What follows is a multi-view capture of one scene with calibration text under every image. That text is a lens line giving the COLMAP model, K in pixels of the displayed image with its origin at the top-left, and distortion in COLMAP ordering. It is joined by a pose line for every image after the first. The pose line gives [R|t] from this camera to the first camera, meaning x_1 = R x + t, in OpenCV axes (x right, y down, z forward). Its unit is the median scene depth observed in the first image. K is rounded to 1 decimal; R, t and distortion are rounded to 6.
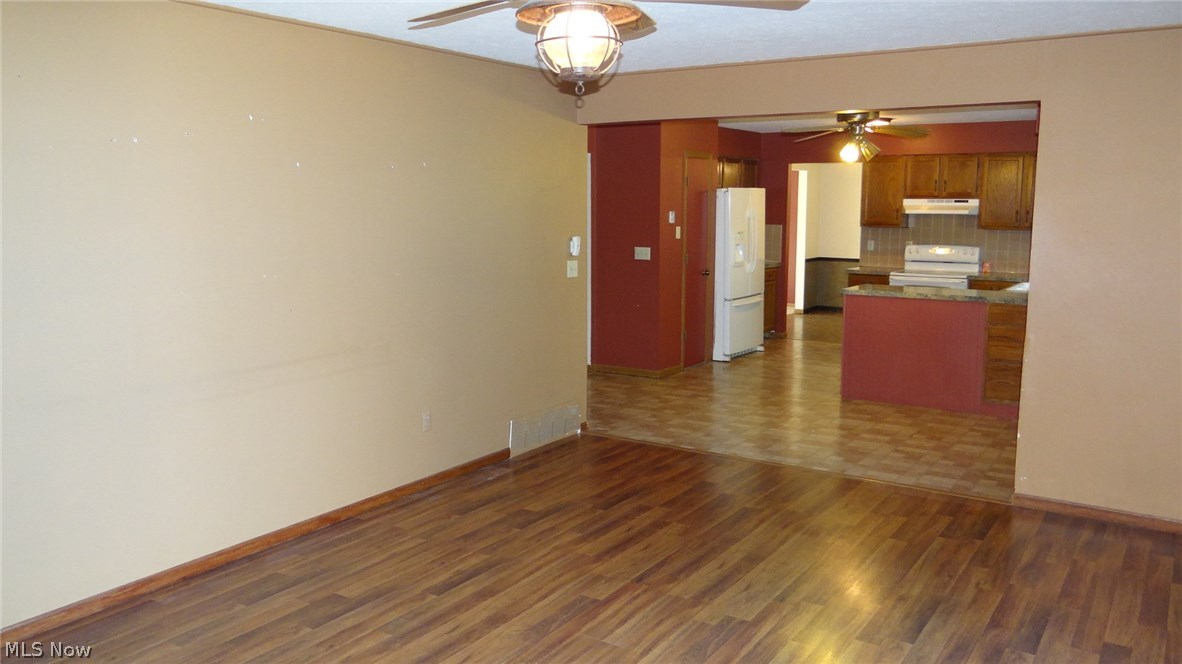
lens RADIAL K [[945.0, 0, 591.4], [0, 945.0, 329.1], [0, 0, 1]] dist [0.012710, -0.002932]
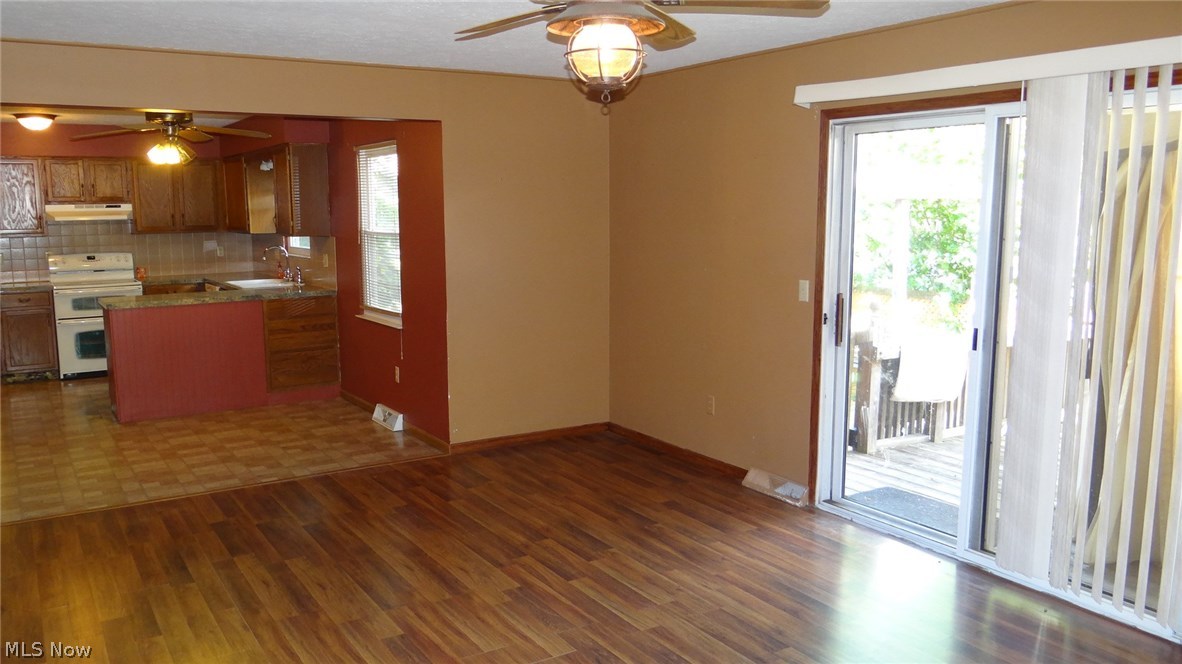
lens RADIAL K [[945.0, 0, 574.0], [0, 945.0, 322.4], [0, 0, 1]] dist [0.012710, -0.002932]
pose [[0.438829, -0.127119, 0.889533, -0.554984], [0.136192, 0.987915, 0.073991, -0.050557], [-0.888190, 0.088678, 0.450839, 0.312568]]
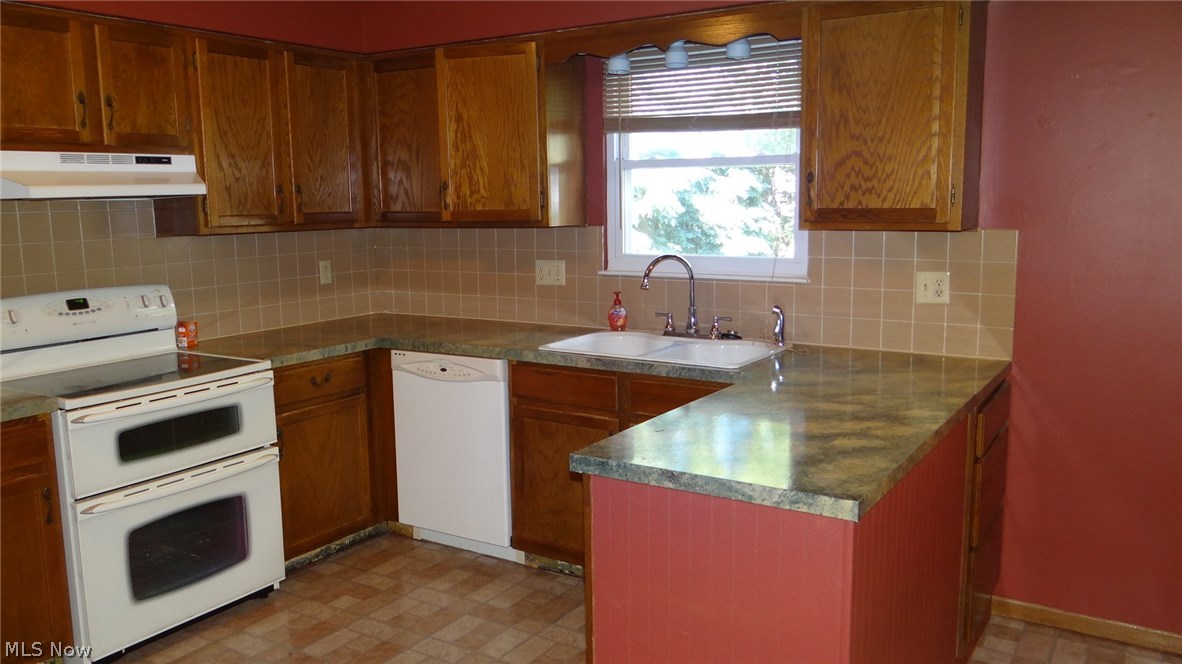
lens RADIAL K [[945.0, 0, 589.3], [0, 945.0, 322.0], [0, 0, 1]] dist [0.012710, -0.002932]
pose [[0.003086, -0.151445, 0.988461, 0.065385], [0.146154, 0.977919, 0.149374, -0.209268], [-0.989257, 0.144006, 0.025152, 1.673668]]
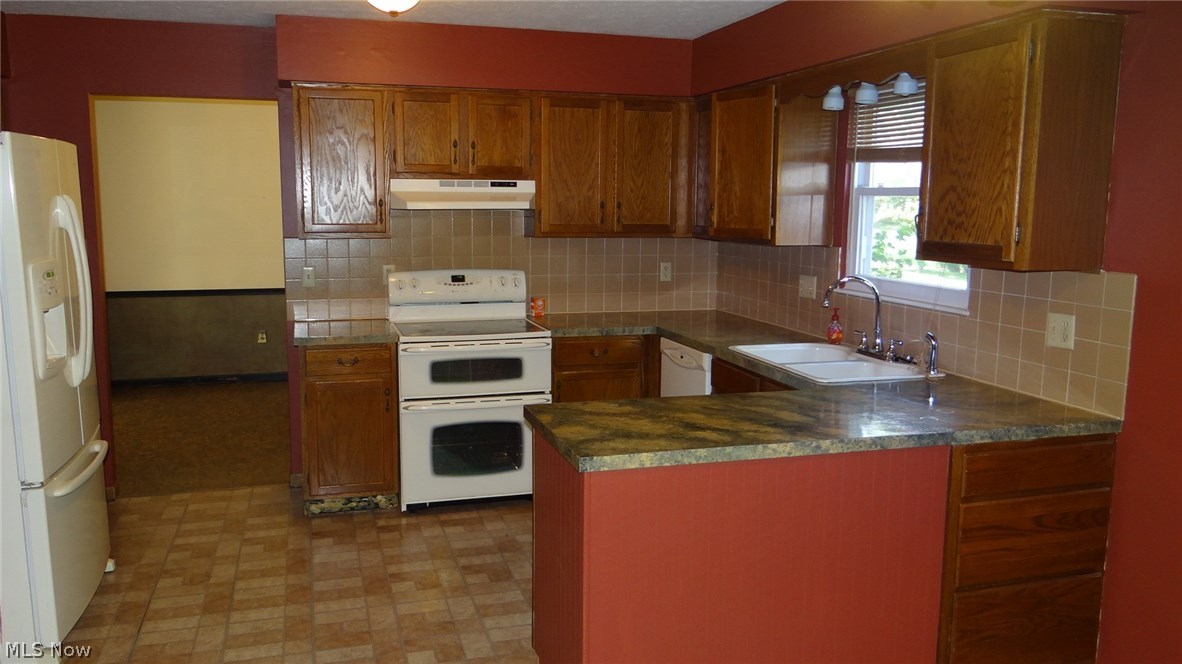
lens RADIAL K [[945.0, 0, 595.1], [0, 945.0, 322.1], [0, 0, 1]] dist [0.012710, -0.002932]
pose [[0.650004, -0.106135, 0.752483, 0.059499], [0.098624, 0.993606, 0.054952, -0.167446], [-0.753504, 0.038494, 0.656315, 1.255881]]
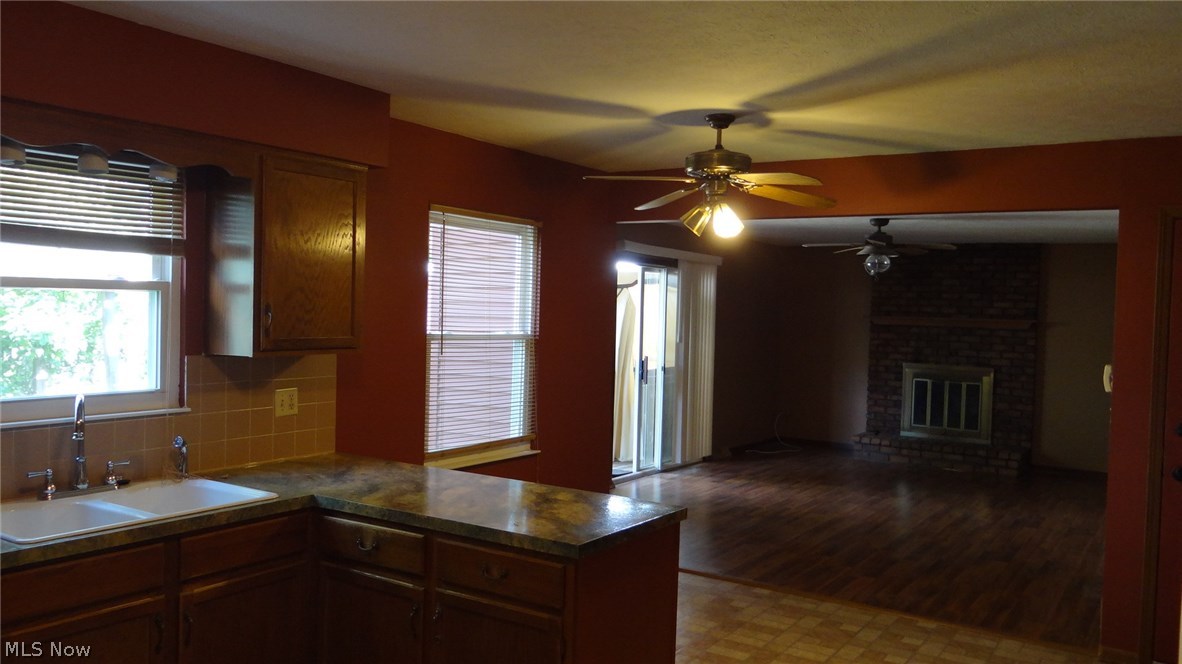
lens RADIAL K [[945.0, 0, 583.1], [0, 945.0, 322.3], [0, 0, 1]] dist [0.012710, -0.002932]
pose [[-0.999119, -0.040271, 0.011776, 0.488446], [-0.038059, 0.988007, 0.149648, -0.292279], [-0.017661, 0.149068, -0.988669, 2.223020]]
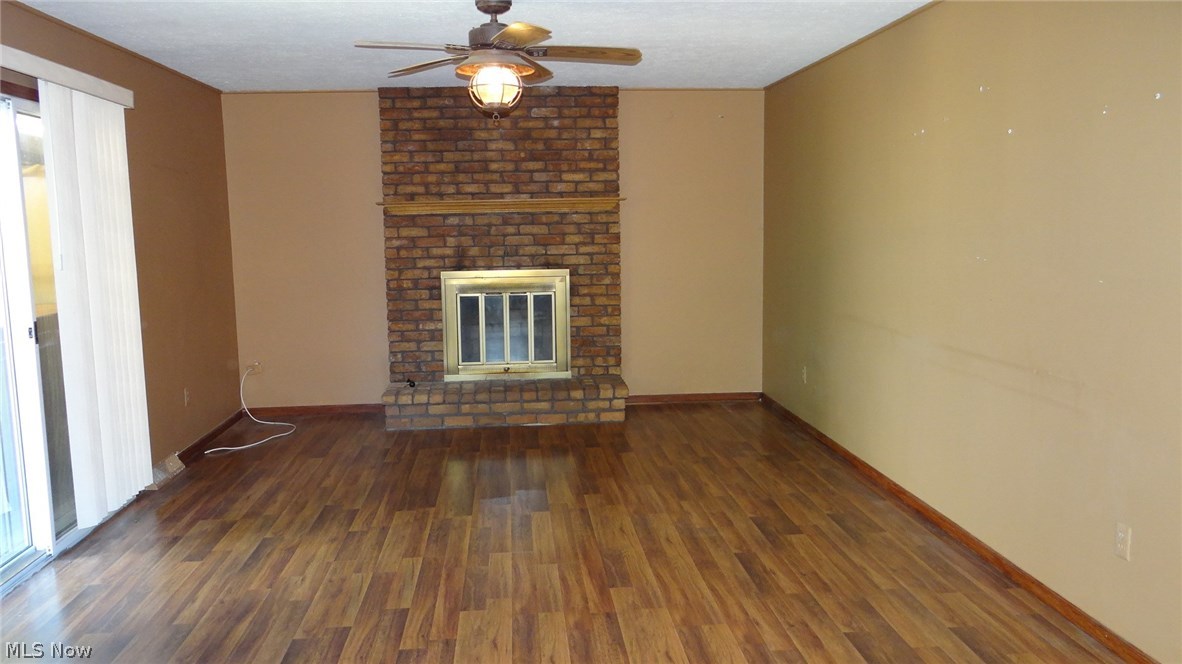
lens RADIAL K [[945.0, 0, 599.3], [0, 945.0, 333.6], [0, 0, 1]] dist [0.012710, -0.002932]
pose [[-0.786697, 0.083941, -0.611605, 0.465153], [-0.071304, 0.971727, 0.225083, -0.148416], [0.613207, 0.220682, -0.758470, 1.310134]]
